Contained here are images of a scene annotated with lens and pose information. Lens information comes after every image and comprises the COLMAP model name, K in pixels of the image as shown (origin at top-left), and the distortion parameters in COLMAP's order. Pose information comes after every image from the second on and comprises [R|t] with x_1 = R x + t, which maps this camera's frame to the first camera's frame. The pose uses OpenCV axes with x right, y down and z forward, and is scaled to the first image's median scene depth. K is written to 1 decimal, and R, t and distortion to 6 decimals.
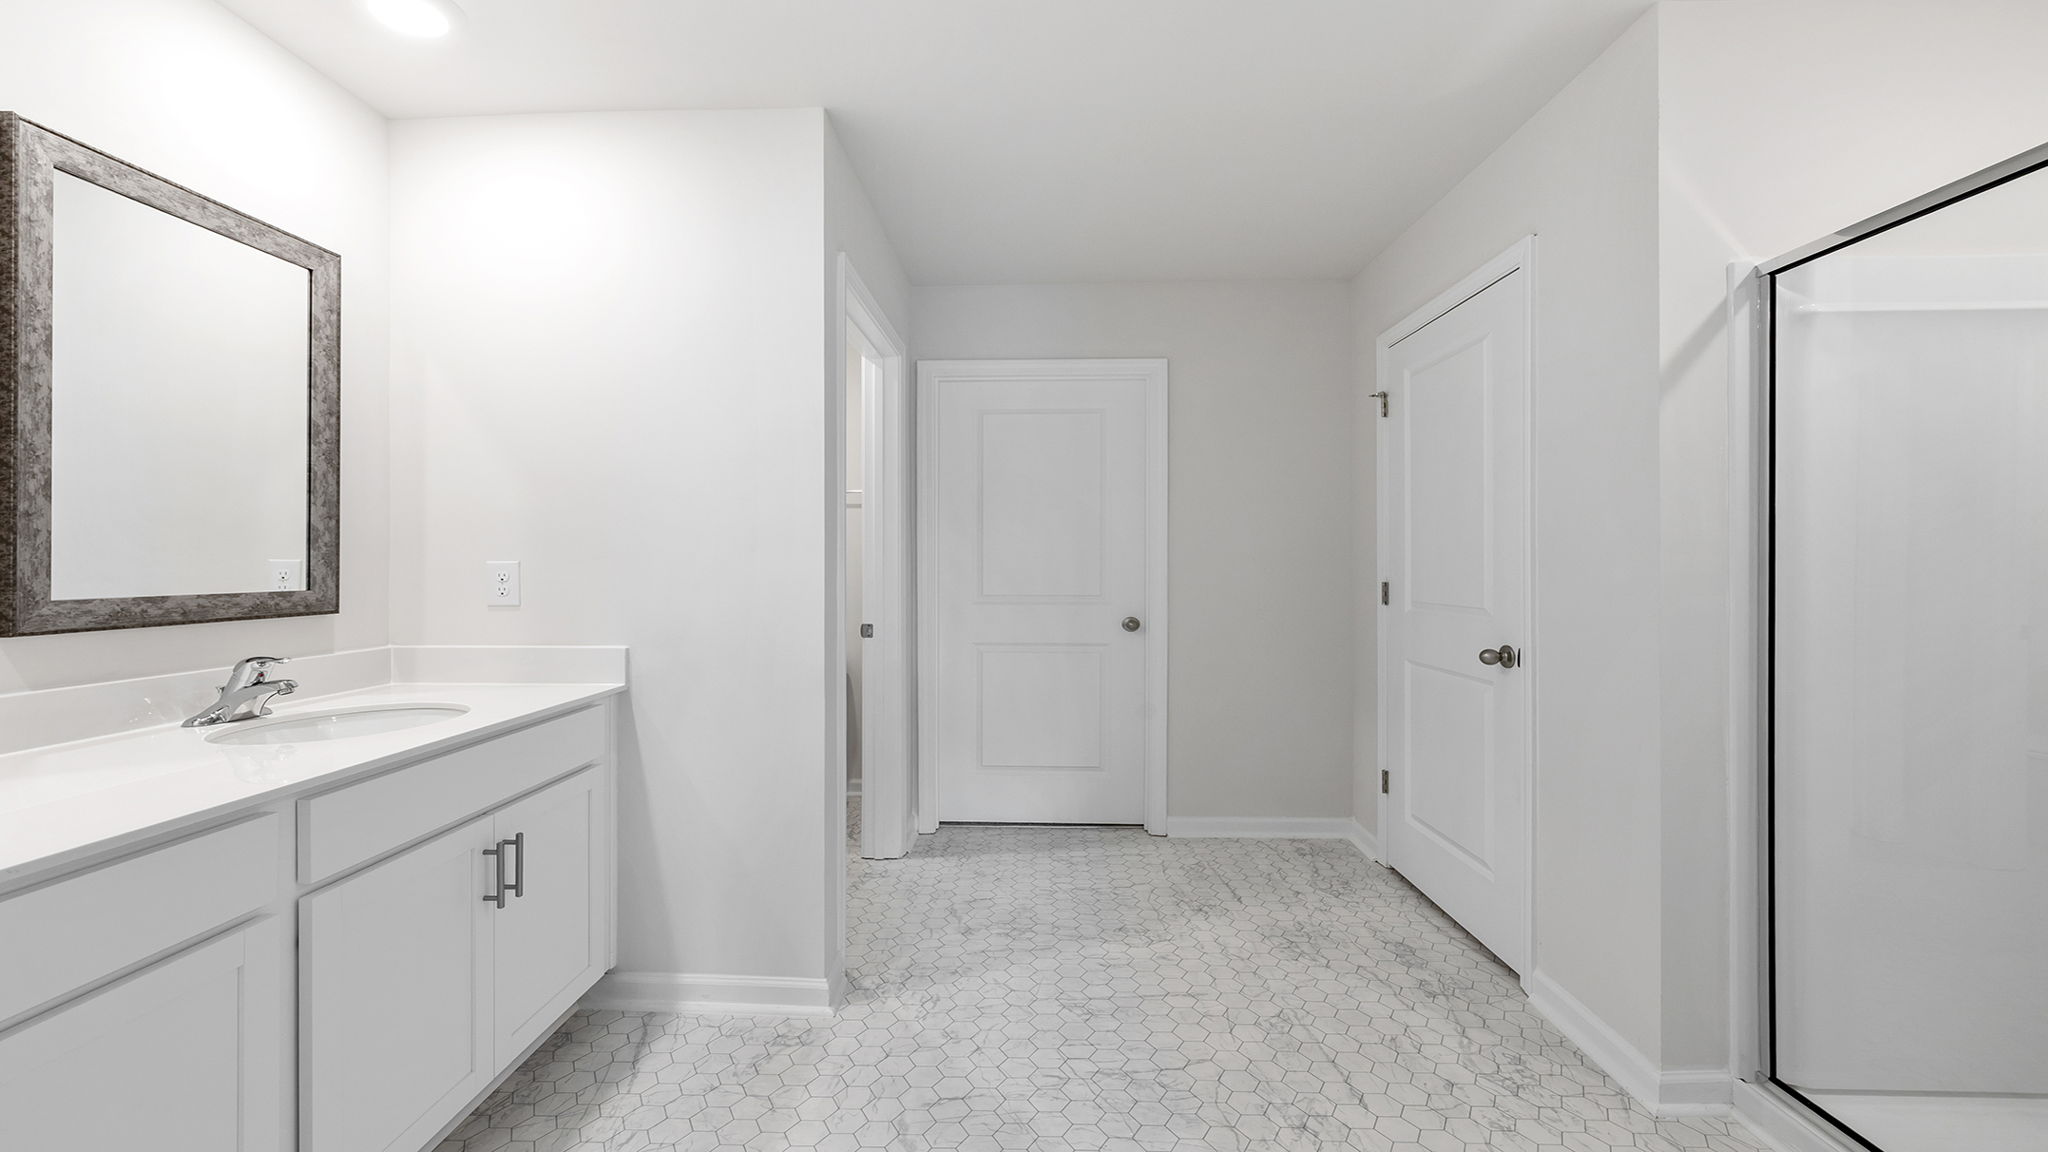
lens RADIAL K [[861.5, 0, 1027.2], [0, 861.5, 560.8], [0, 0, 1]] dist [-0.027200, -0.000323]
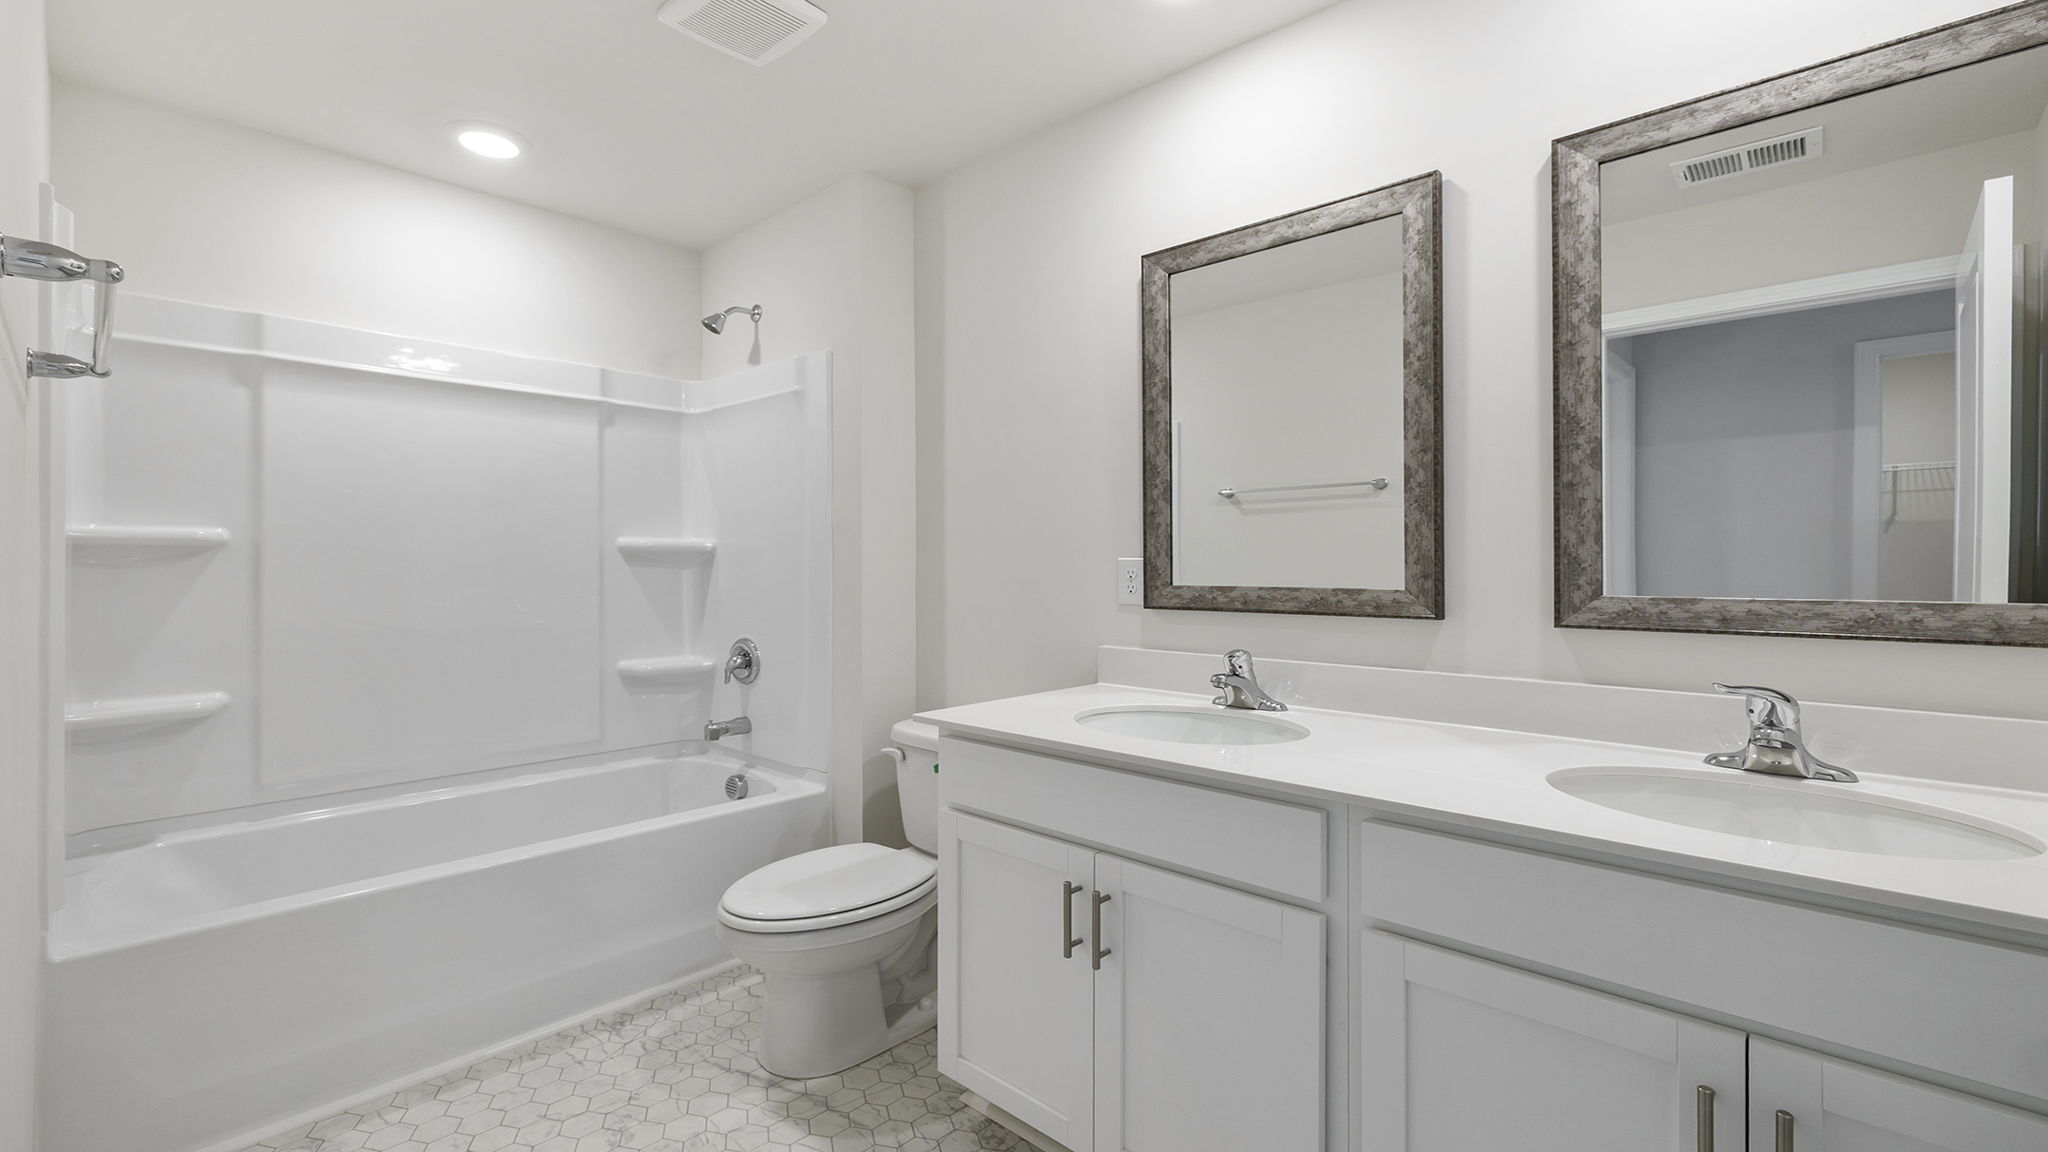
lens RADIAL K [[861.5, 0, 1027.2], [0, 861.5, 560.8], [0, 0, 1]] dist [-0.027200, -0.000323]
pose [[-0.659248, 0.002720, -0.751921, 0.057276], [0.004211, 0.999991, -0.000075, 0.004889], [0.751914, -0.003216, -0.659254, 1.409930]]
